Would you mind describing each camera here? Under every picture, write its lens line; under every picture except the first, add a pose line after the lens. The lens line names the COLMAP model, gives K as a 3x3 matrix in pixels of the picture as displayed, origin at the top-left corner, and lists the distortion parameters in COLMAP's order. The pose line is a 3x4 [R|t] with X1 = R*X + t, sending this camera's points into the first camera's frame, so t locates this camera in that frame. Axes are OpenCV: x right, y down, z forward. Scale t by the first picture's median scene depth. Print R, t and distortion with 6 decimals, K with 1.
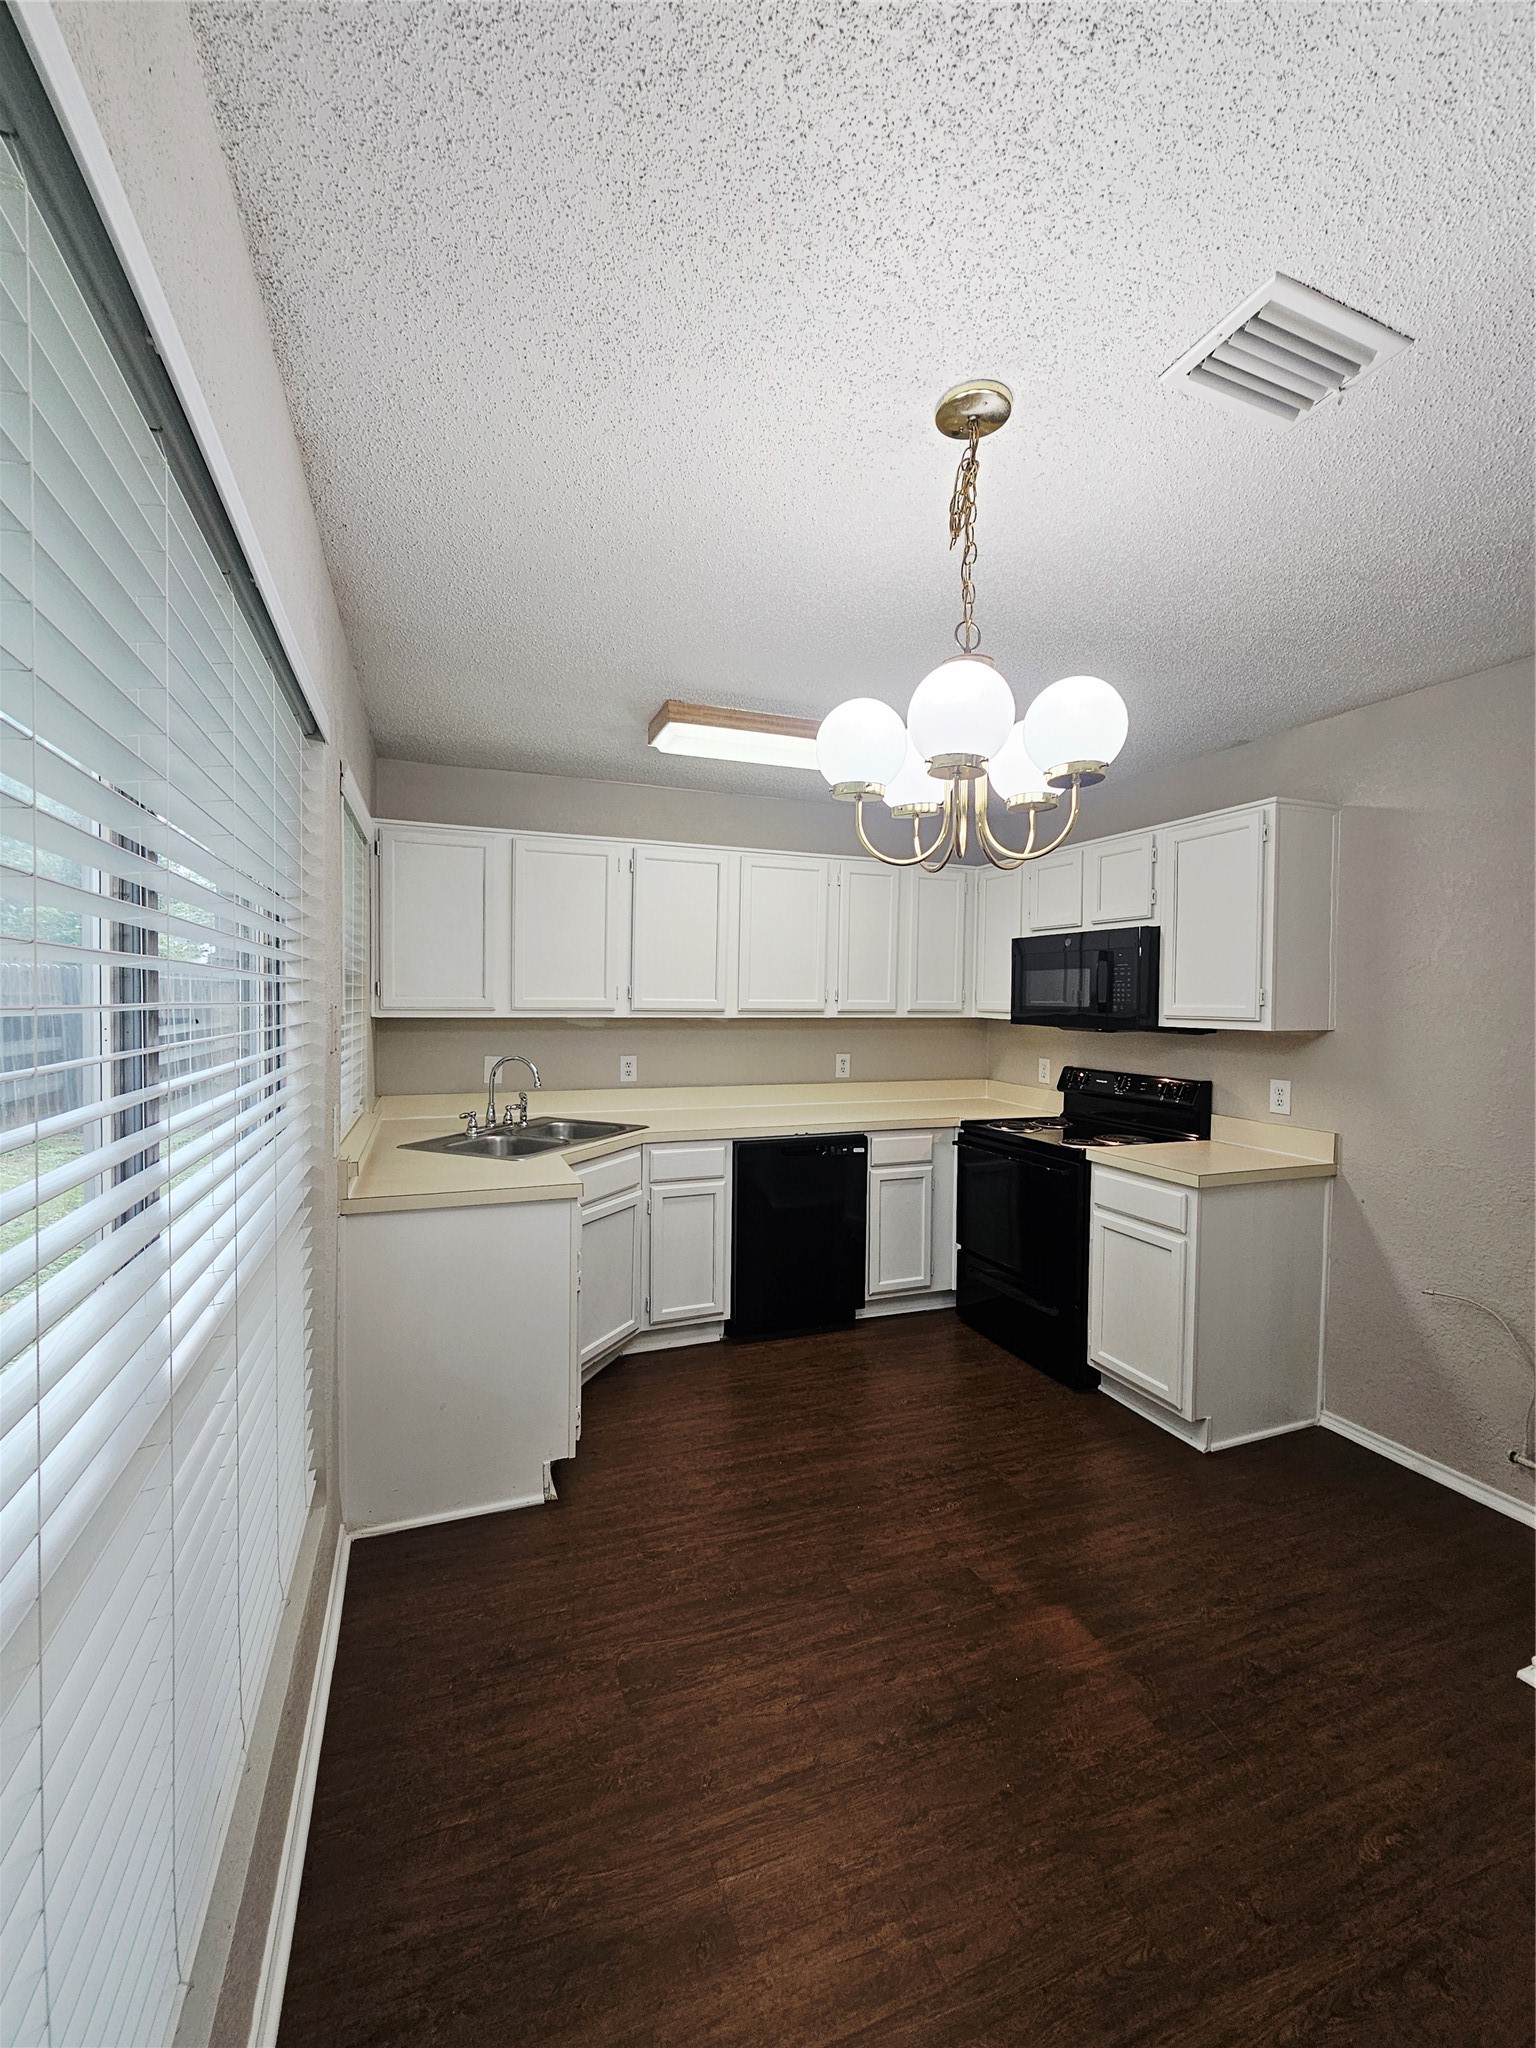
lens RADIAL K [[840.5, 0, 755.3], [0, 840.5, 1019.8], [0, 0, 1]] dist [-0.001292, 0.000420]
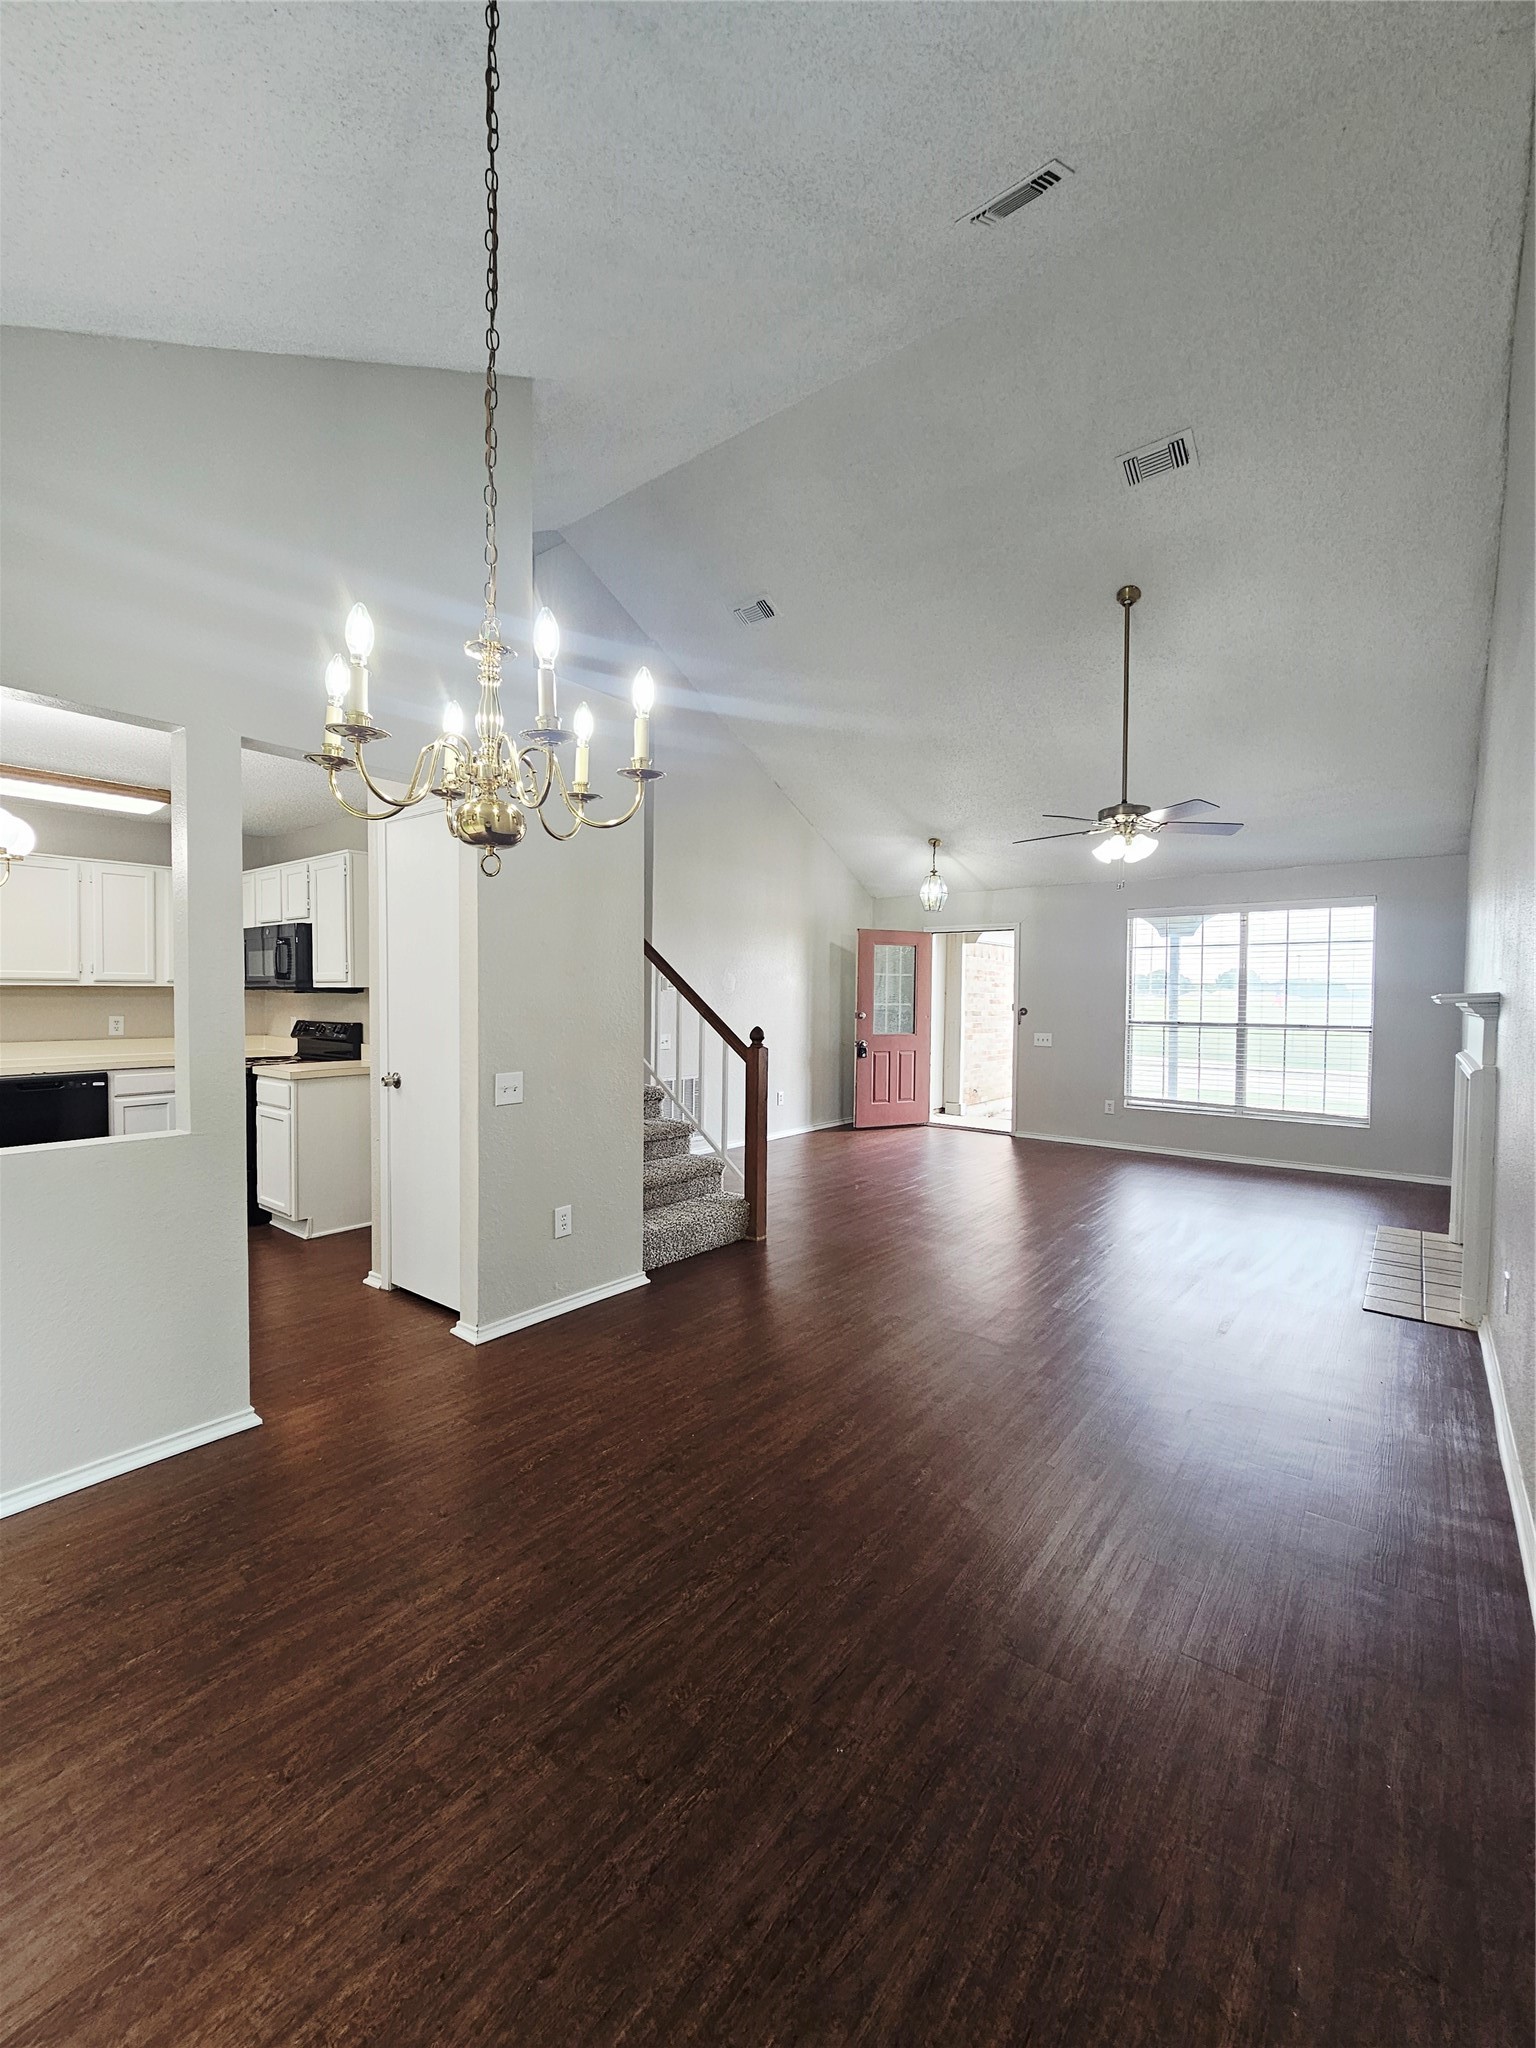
lens RADIAL K [[840.5, 0, 758.6], [0, 840.5, 1014.6], [0, 0, 1]] dist [-0.001292, 0.000420]
pose [[0.860712, -0.016191, 0.508834, 0.395610], [0.014611, 0.999868, 0.007100, 0.058944], [-0.508882, 0.001323, 0.860835, -0.765118]]
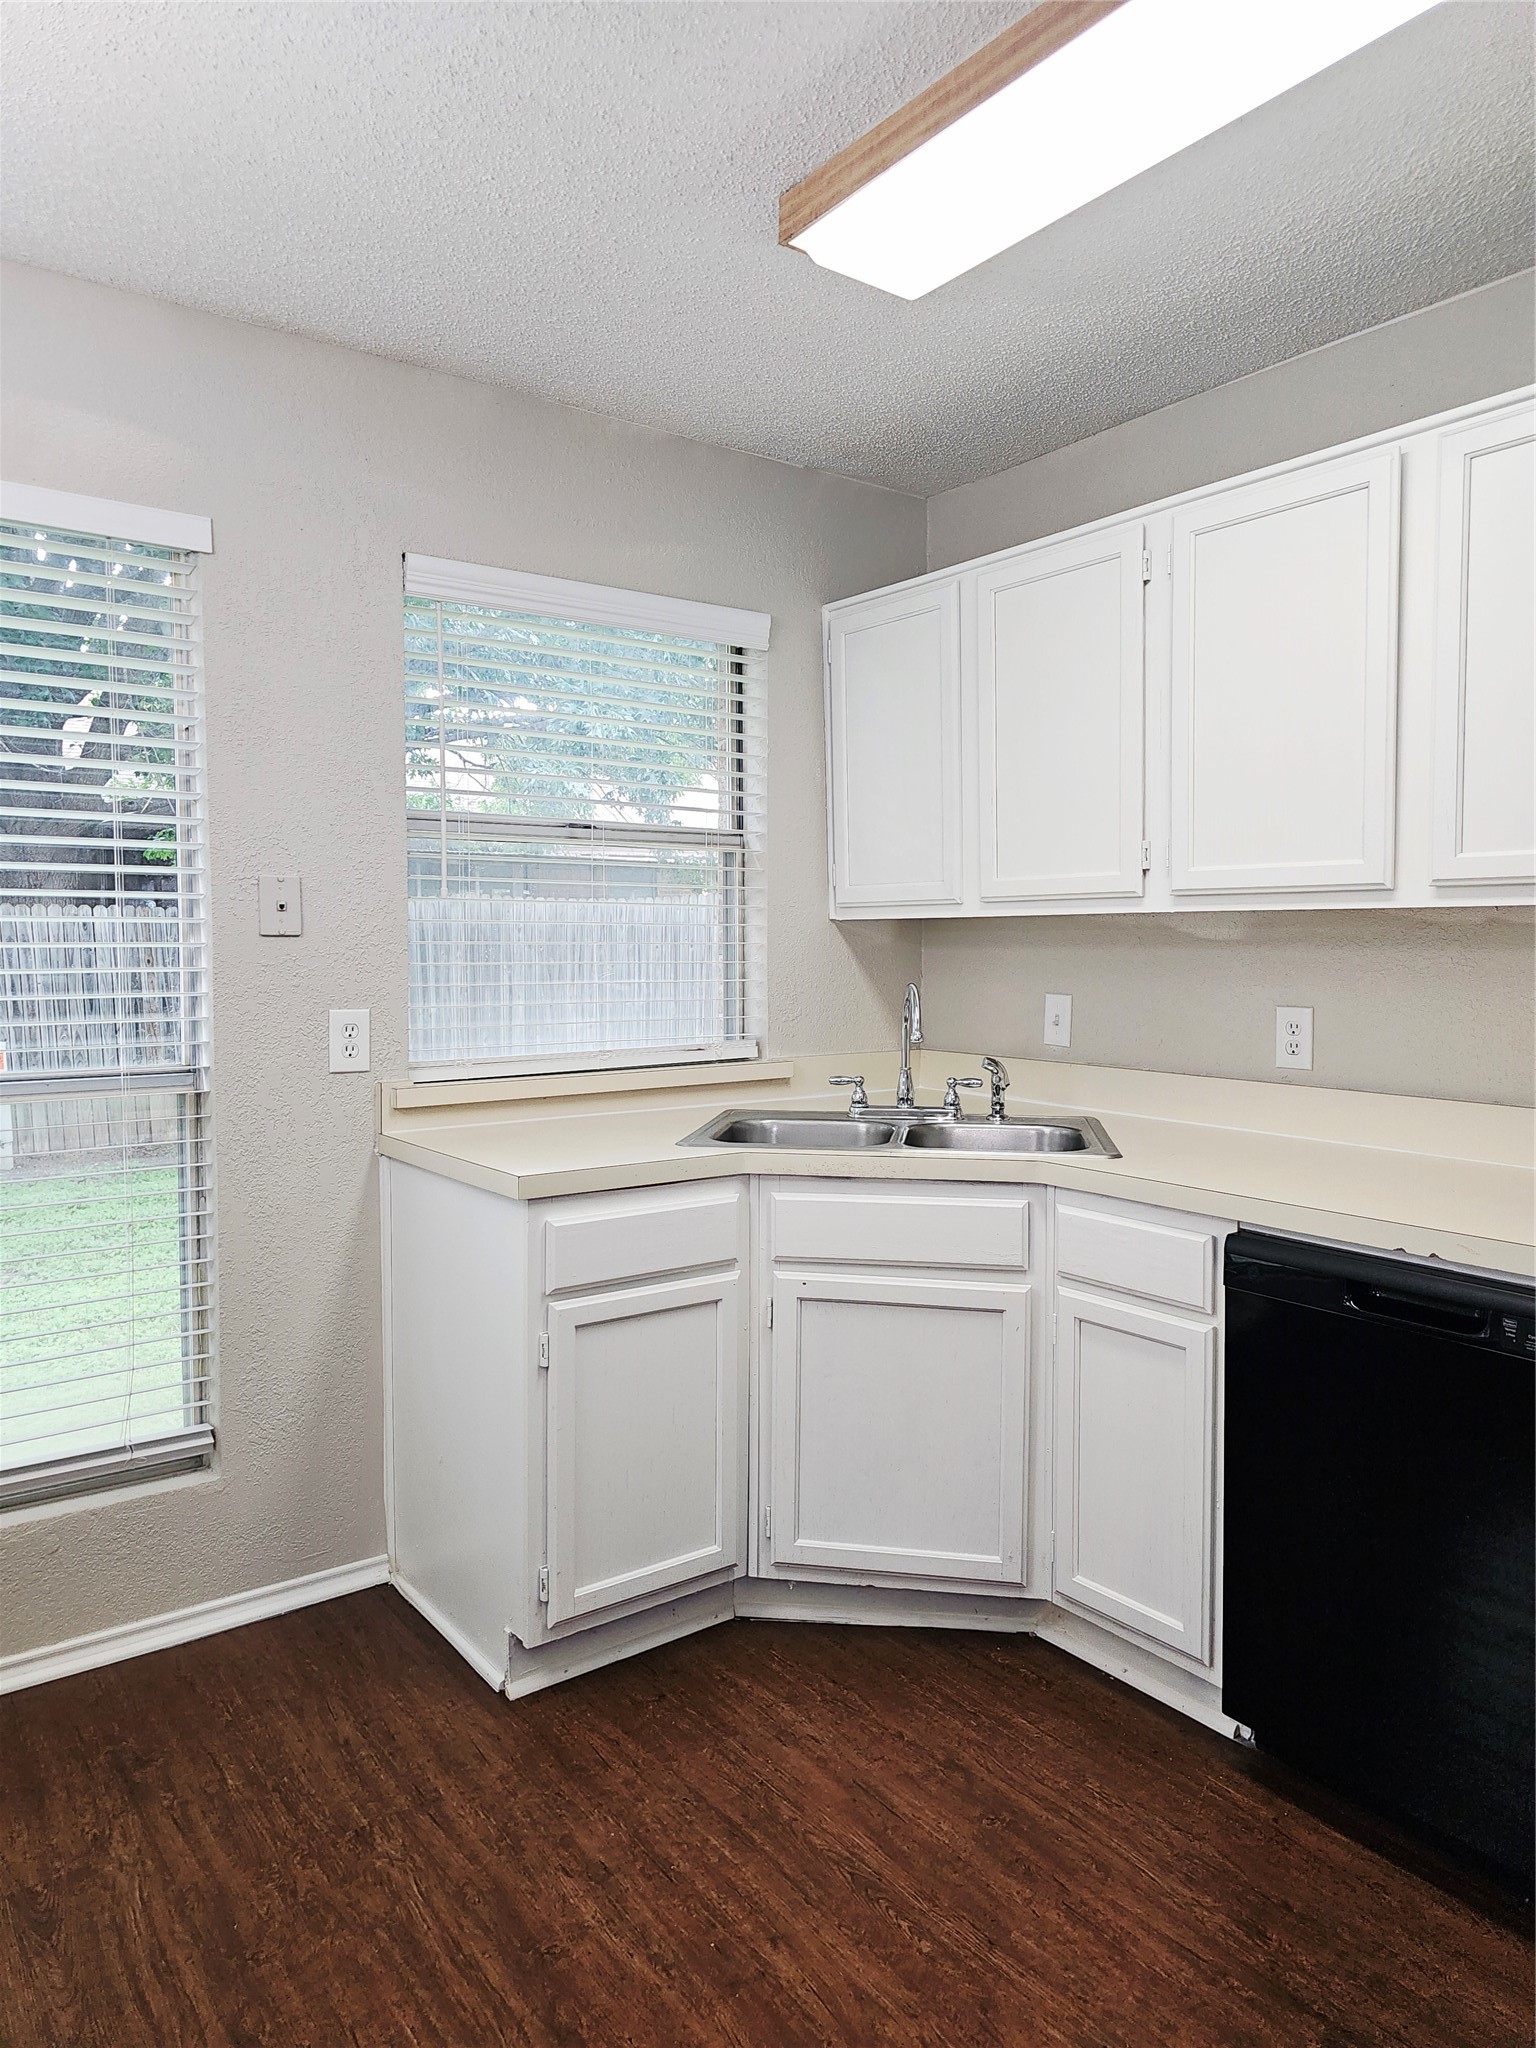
lens RADIAL K [[1371.9, 0, 768.0], [0, 1371.9, 1019.0], [0, 0, 1]] dist [0.061442, -0.050382]
pose [[0.264701, 0.041801, -0.963424, 0.559452], [-0.024647, 0.999027, 0.036574, 0.036204], [0.964015, 0.014065, 0.265474, 0.684984]]
